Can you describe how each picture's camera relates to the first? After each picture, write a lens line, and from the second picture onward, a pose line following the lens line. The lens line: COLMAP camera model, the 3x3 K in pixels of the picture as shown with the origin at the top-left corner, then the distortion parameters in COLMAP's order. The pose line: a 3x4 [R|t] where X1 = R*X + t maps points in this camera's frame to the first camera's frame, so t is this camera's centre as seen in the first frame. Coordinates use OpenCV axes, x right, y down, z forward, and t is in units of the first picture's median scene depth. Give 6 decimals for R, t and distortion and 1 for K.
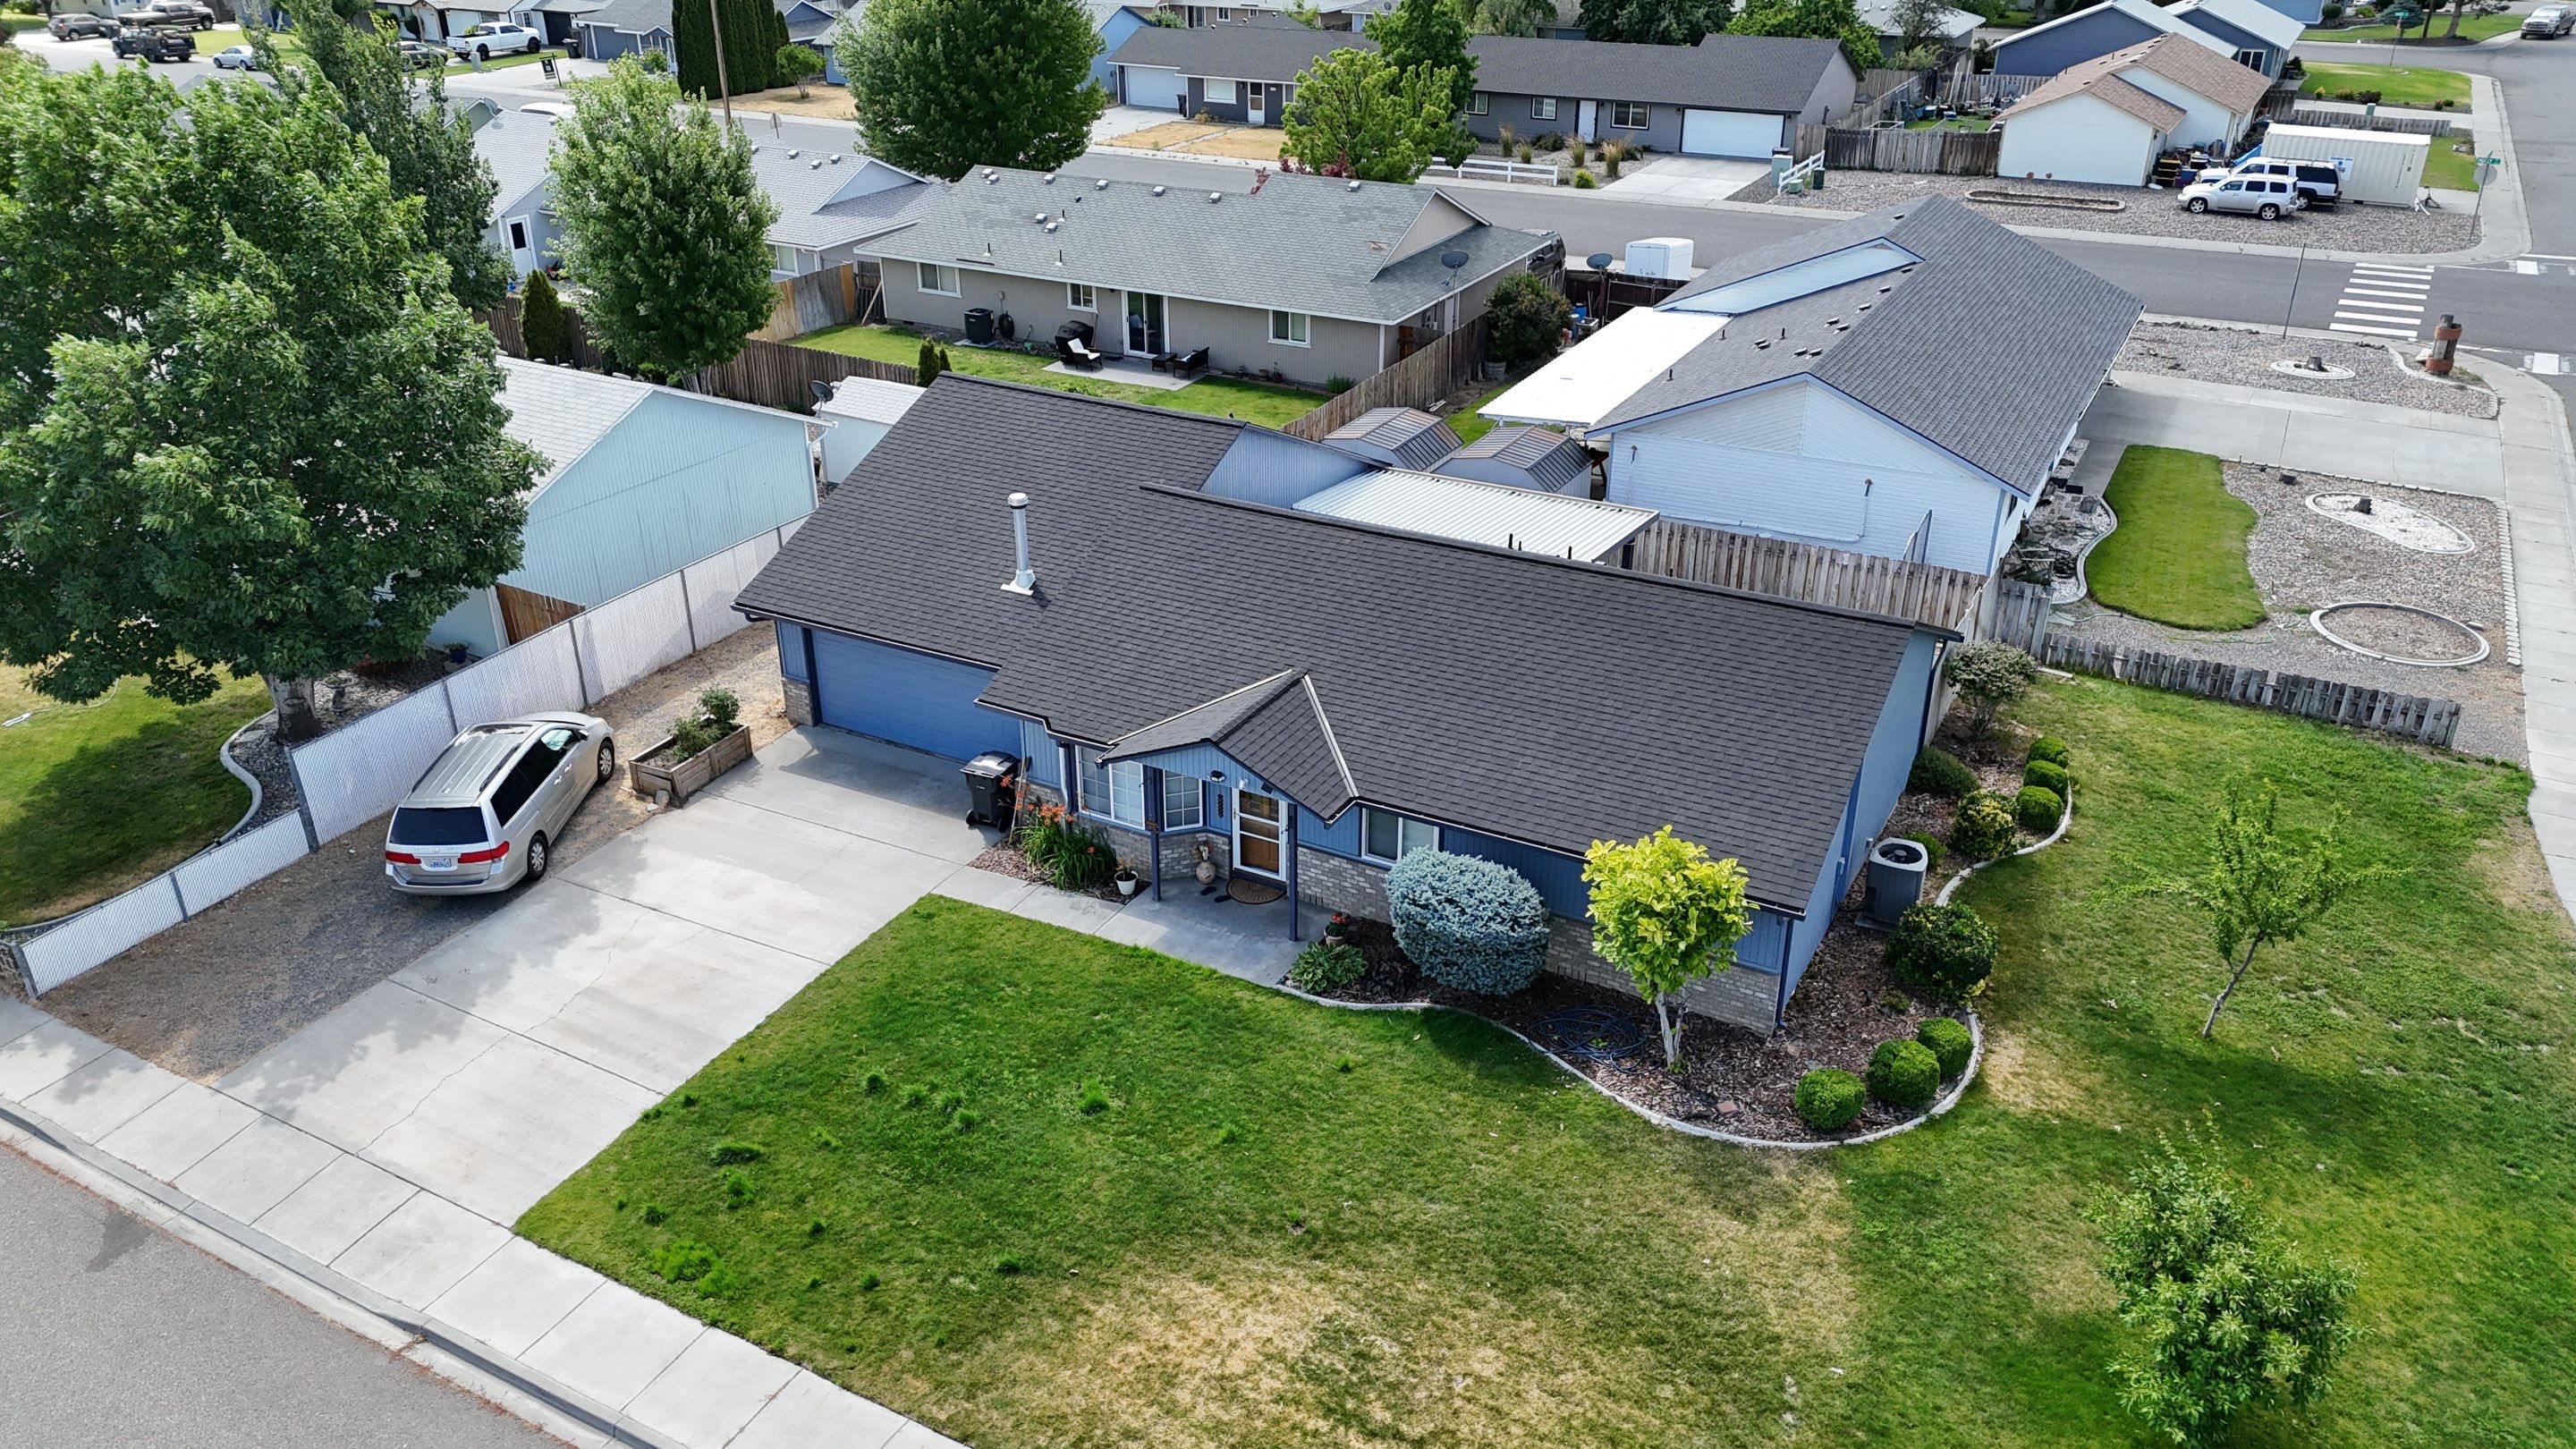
lens RADIAL K [[1900.8, 0, 1287.1], [0, 1900.8, 727.5], [0, 0, 1]] dist [0.042118, -0.024013]
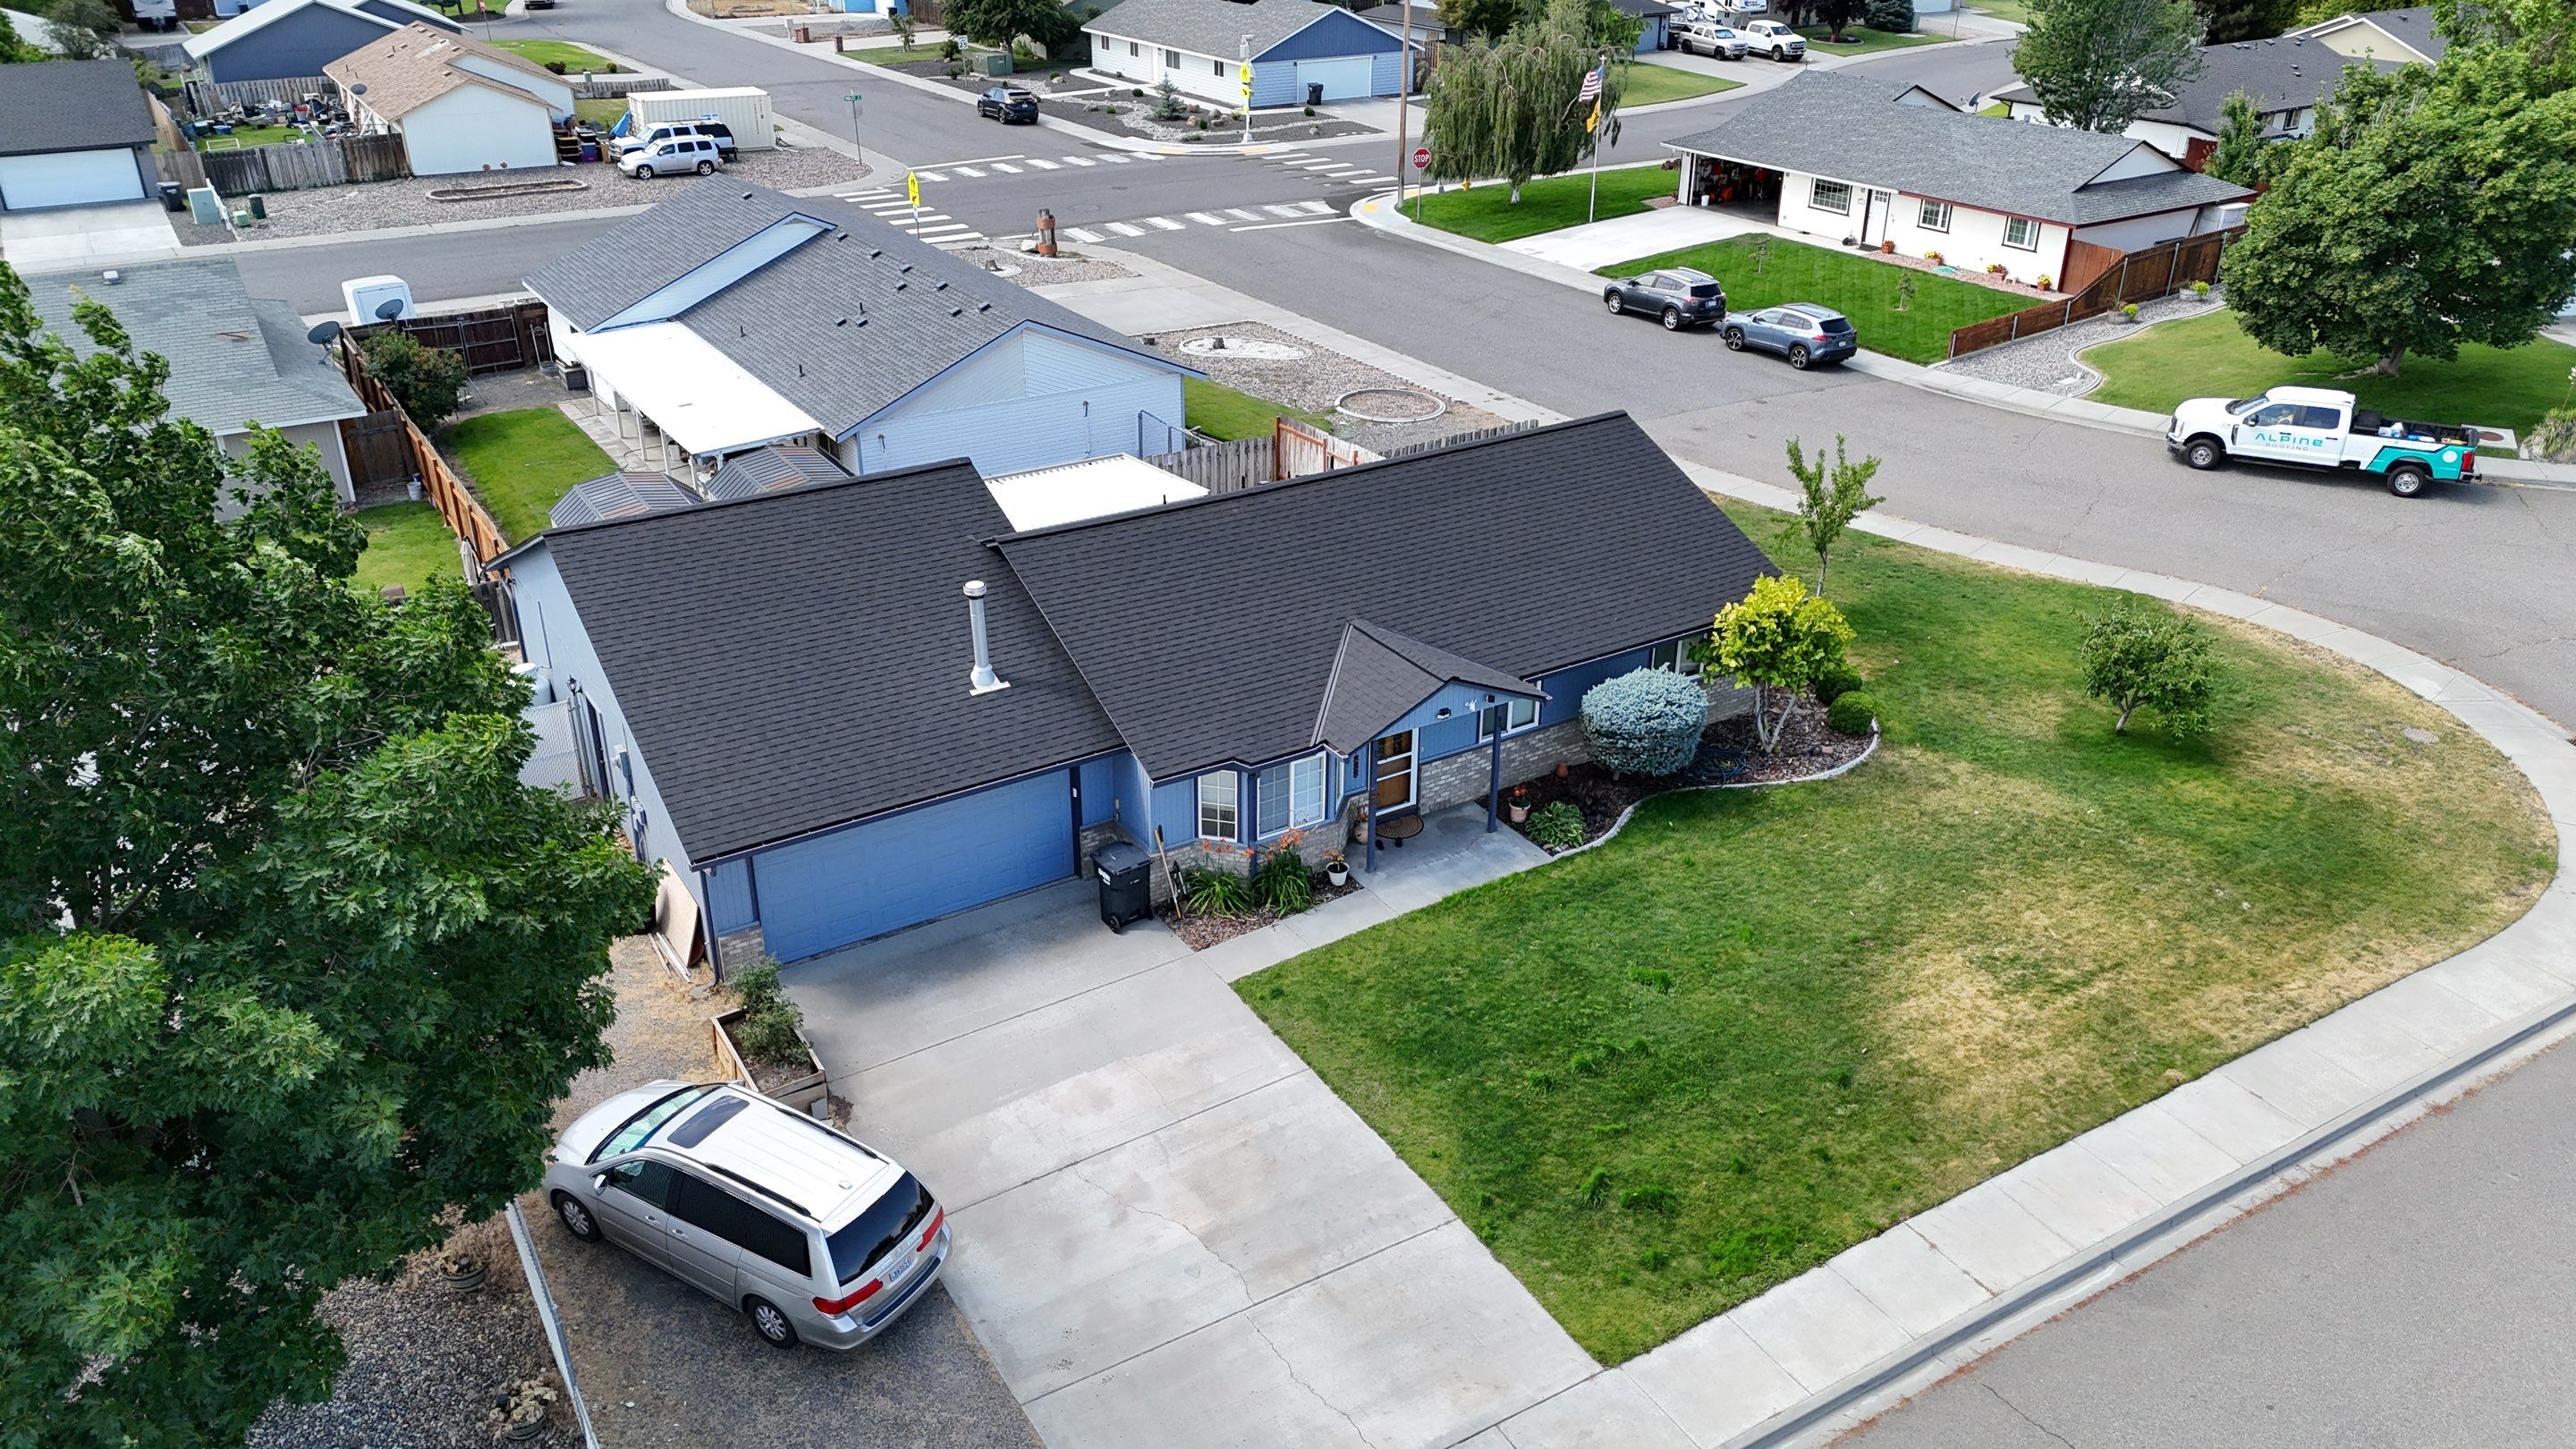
lens RADIAL K [[1900.8, 0, 1298.8], [0, 1900.8, 716.6], [0, 0, 1]] dist [0.042118, -0.024013]
pose [[0.477393, -0.377092, 0.793661, -0.788249], [0.377570, 0.903628, 0.202230, -0.187037], [-0.793434, 0.203119, 0.573764, 0.391001]]
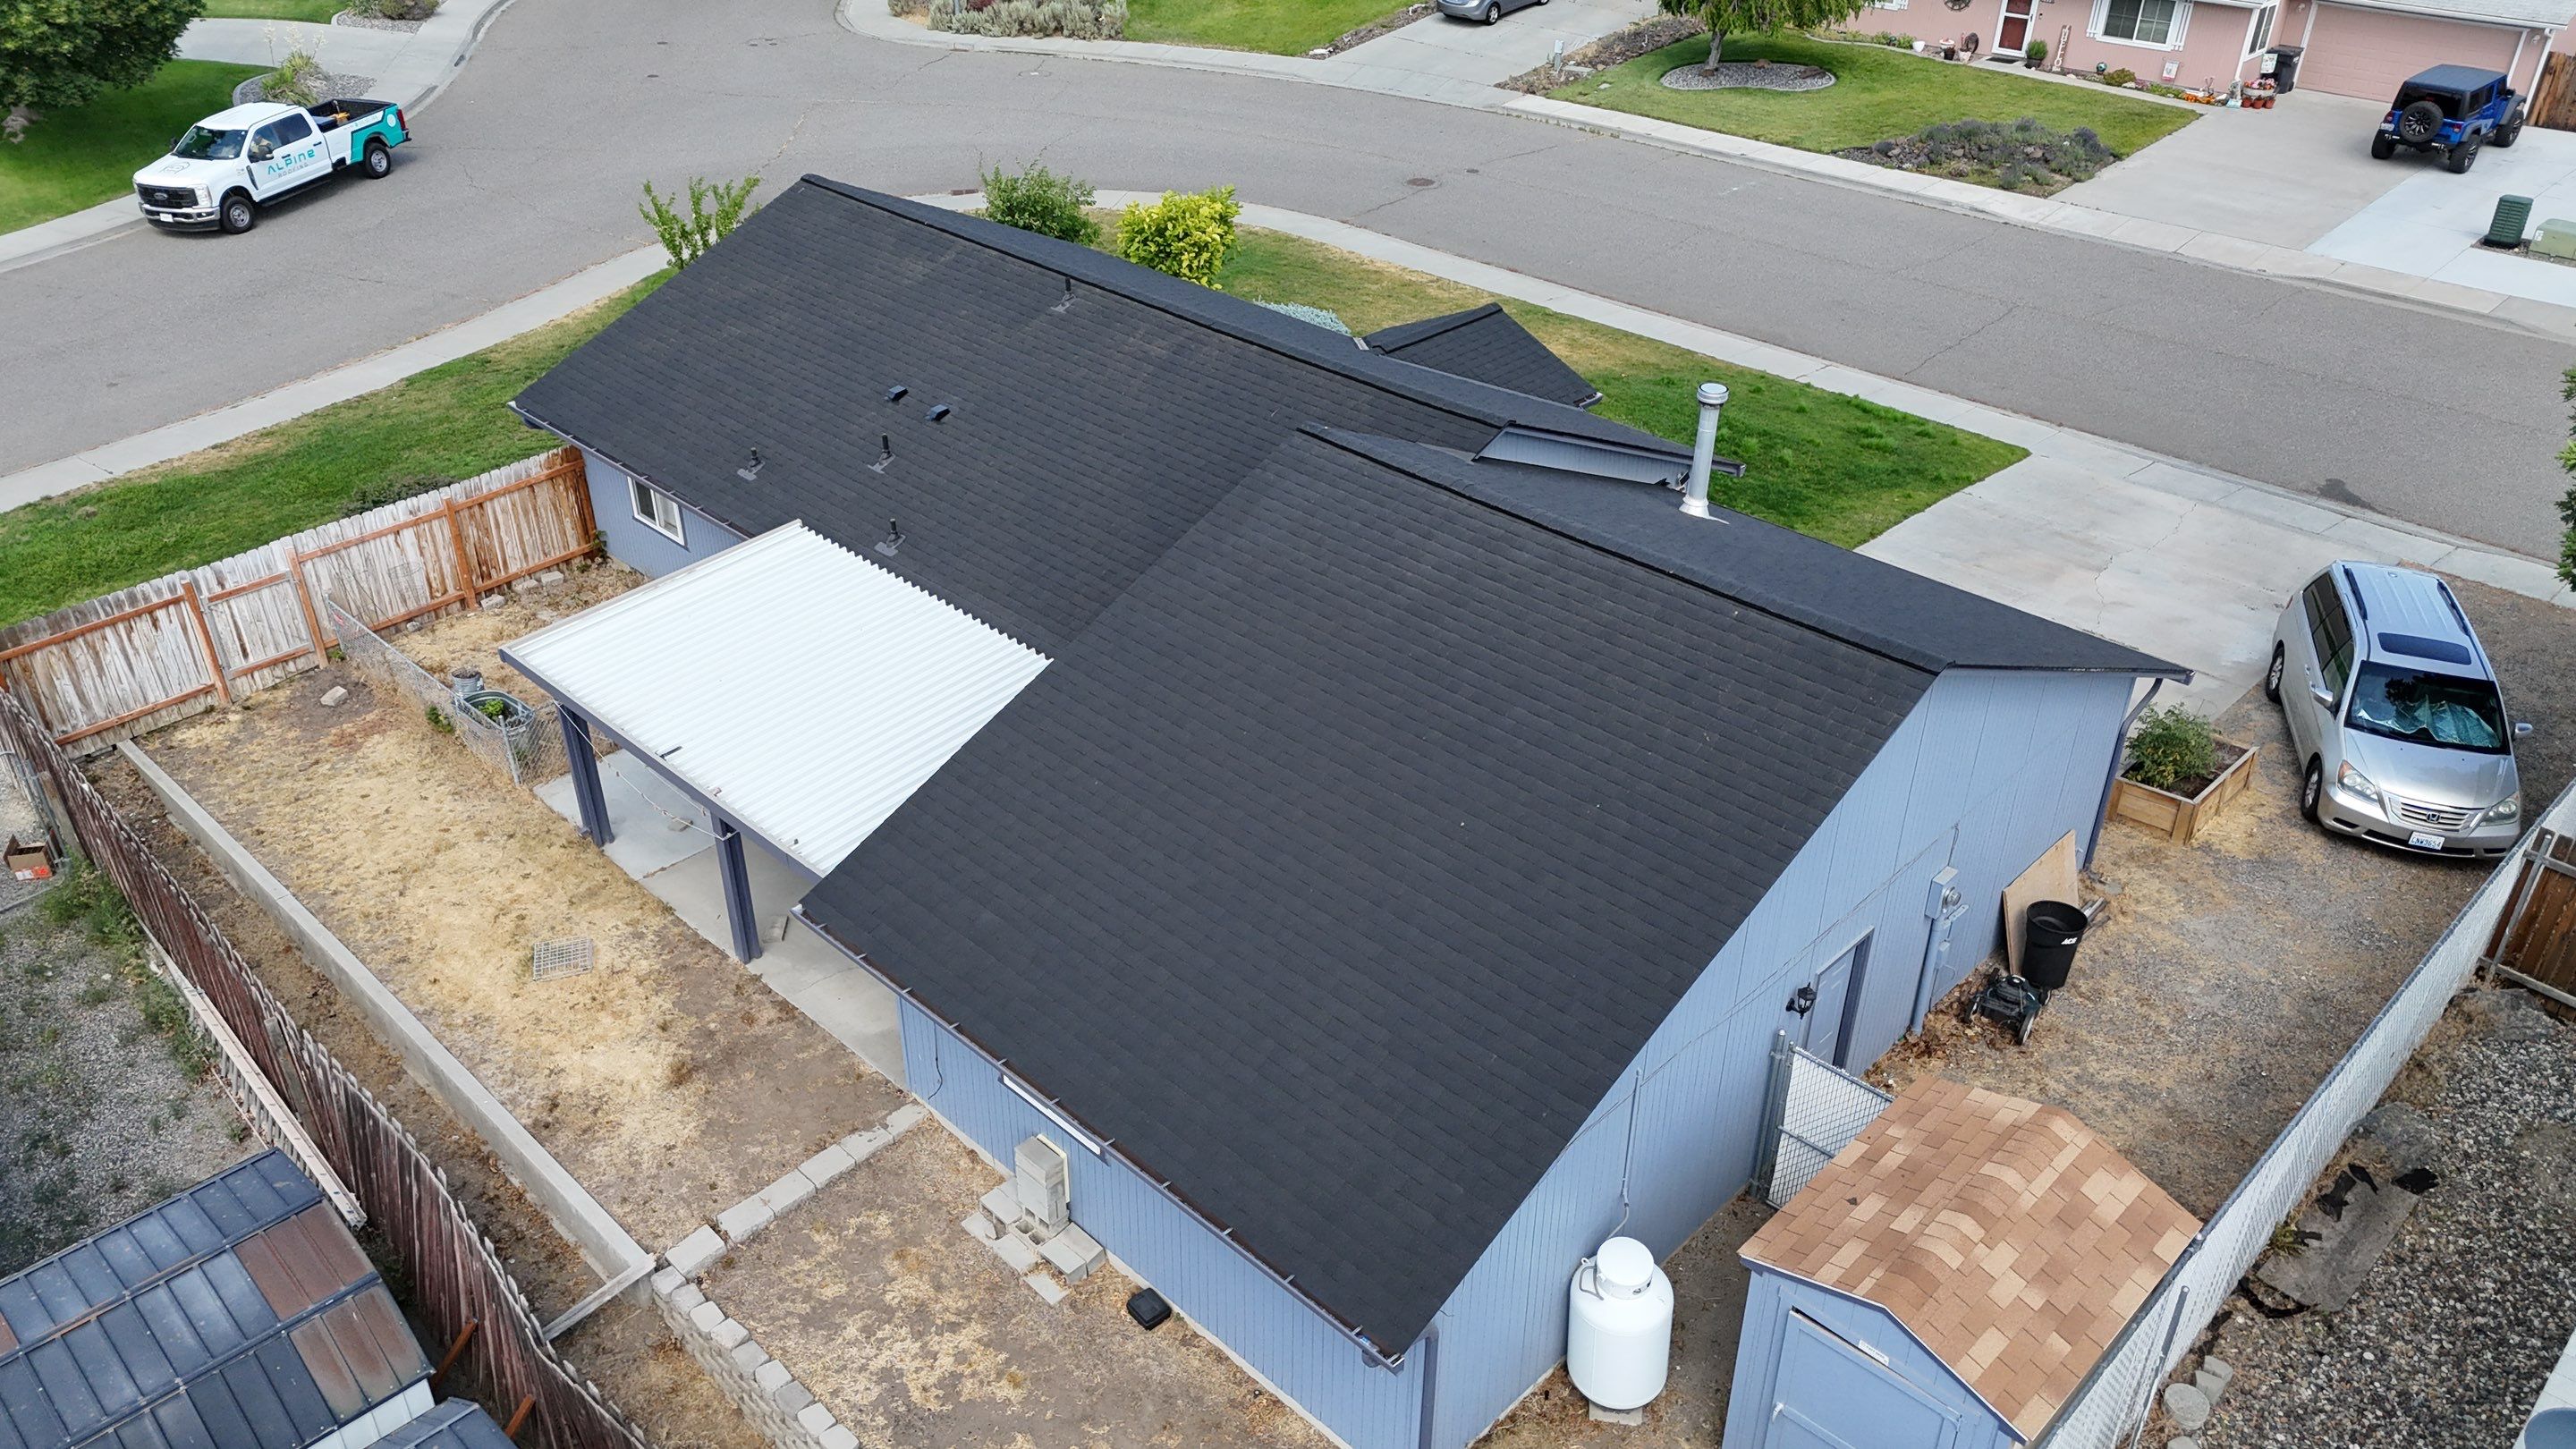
lens RADIAL K [[1900.8, 0, 1293.8], [0, 1900.8, 733.1], [0, 0, 1]] dist [0.042118, -0.024013]
pose [[-0.968269, -0.130010, 0.213431, -0.154310], [0.108450, 0.550837, 0.827537, -0.599372], [-0.225154, 0.824425, -0.519259, 1.462157]]
